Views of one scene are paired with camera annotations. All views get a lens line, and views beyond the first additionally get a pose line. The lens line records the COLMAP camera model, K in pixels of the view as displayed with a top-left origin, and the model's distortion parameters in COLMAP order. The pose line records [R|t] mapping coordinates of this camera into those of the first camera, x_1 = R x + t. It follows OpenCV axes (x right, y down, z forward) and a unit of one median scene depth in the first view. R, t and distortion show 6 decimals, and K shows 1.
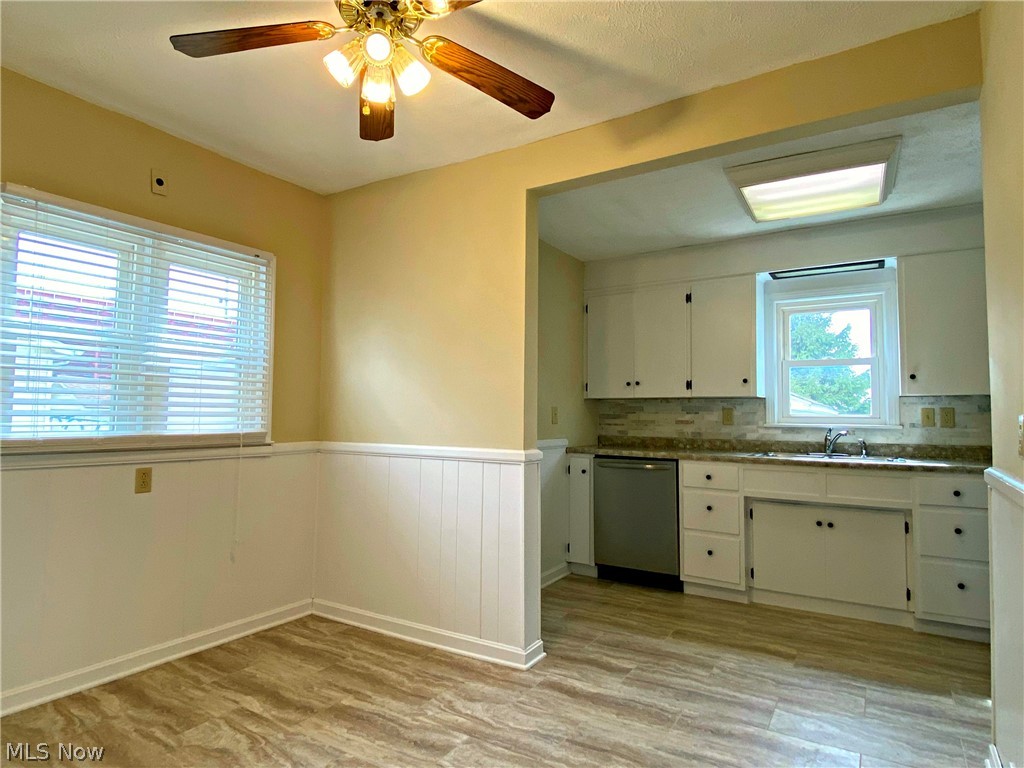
lens RADIAL K [[588.0, 0, 514.6], [0, 588.0, 384.3], [0, 0, 1]] dist [0.064306, -0.069627]
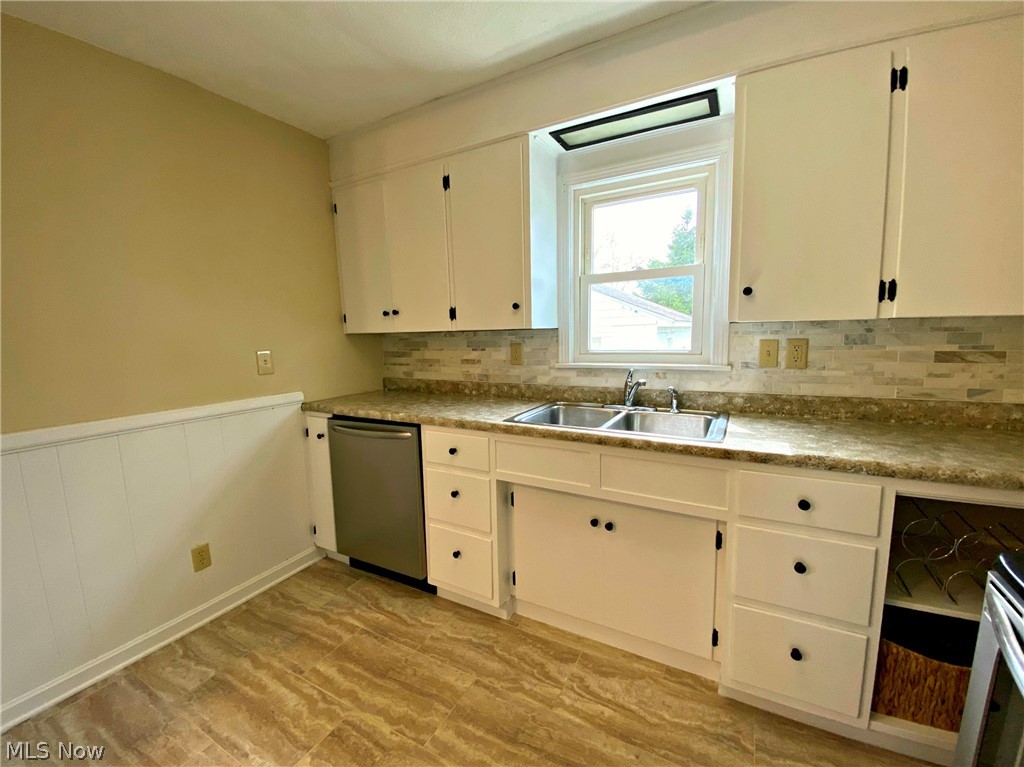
lens RADIAL K [[415.5, 0, 513.1], [0, 415.5, 384.0], [0, 0, 1]] dist [0.029307, -0.026466]
pose [[0.998258, -0.037880, 0.045243, 0.490999], [0.029306, 0.983765, 0.177052, -0.002857], [-0.051215, -0.175418, 0.983161, 0.698701]]
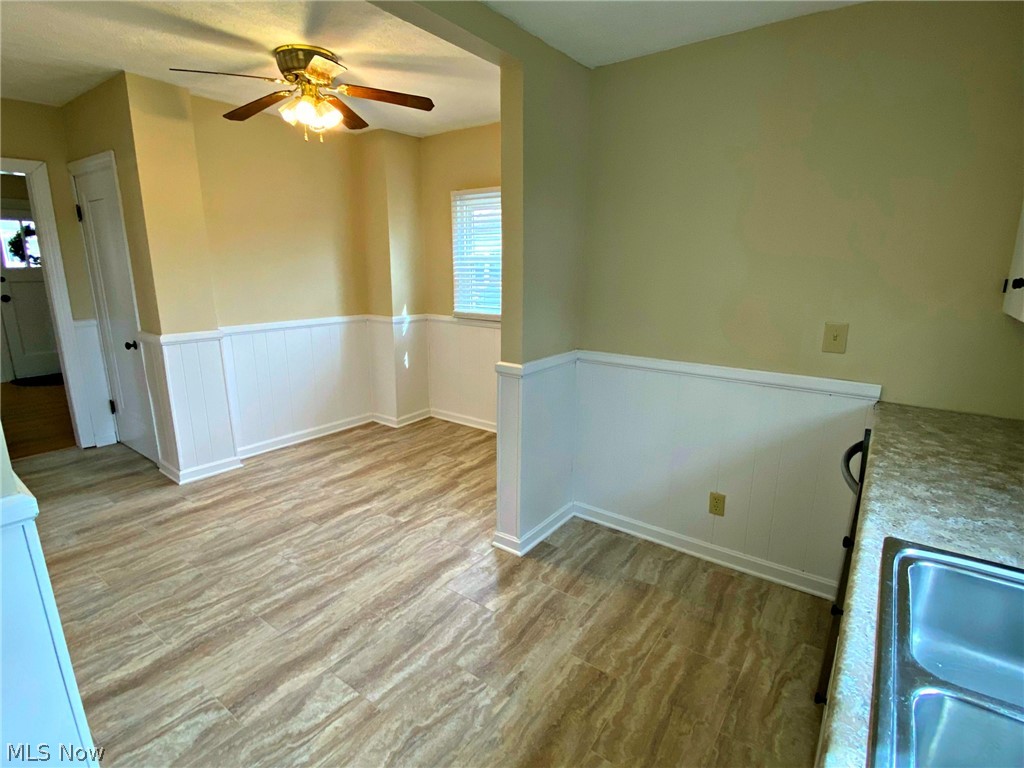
lens RADIAL K [[505.3, 0, 515.9], [0, 505.3, 385.8], [0, 0, 1]] dist [0.036228, -0.033791]
pose [[-0.077537, 0.224883, -0.971296, 0.839118], [0.046330, 0.973989, 0.221808, -0.036583], [0.995912, -0.027802, -0.085939, 1.055117]]
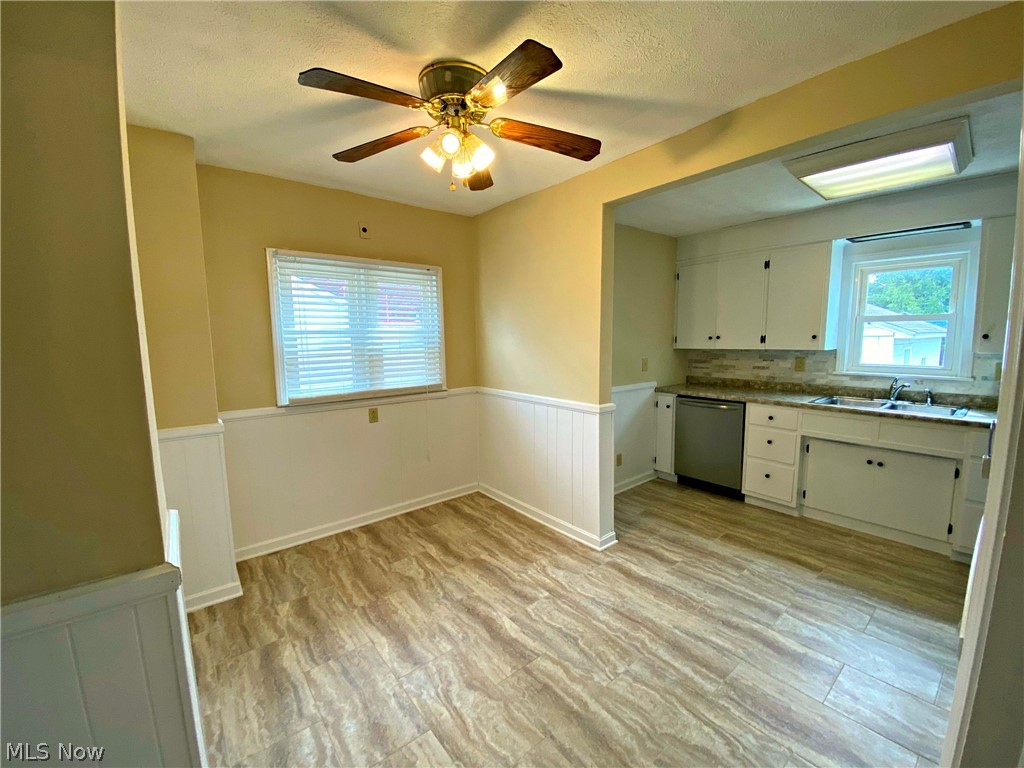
lens RADIAL K [[415.5, 0, 513.1], [0, 415.5, 384.5], [0, 0, 1]] dist [0.029307, -0.026466]
pose [[0.944402, 0.016665, -0.328370, 0.136928], [0.039607, 0.985676, 0.163935, -0.098592], [0.326398, -0.167826, 0.930214, 0.031082]]
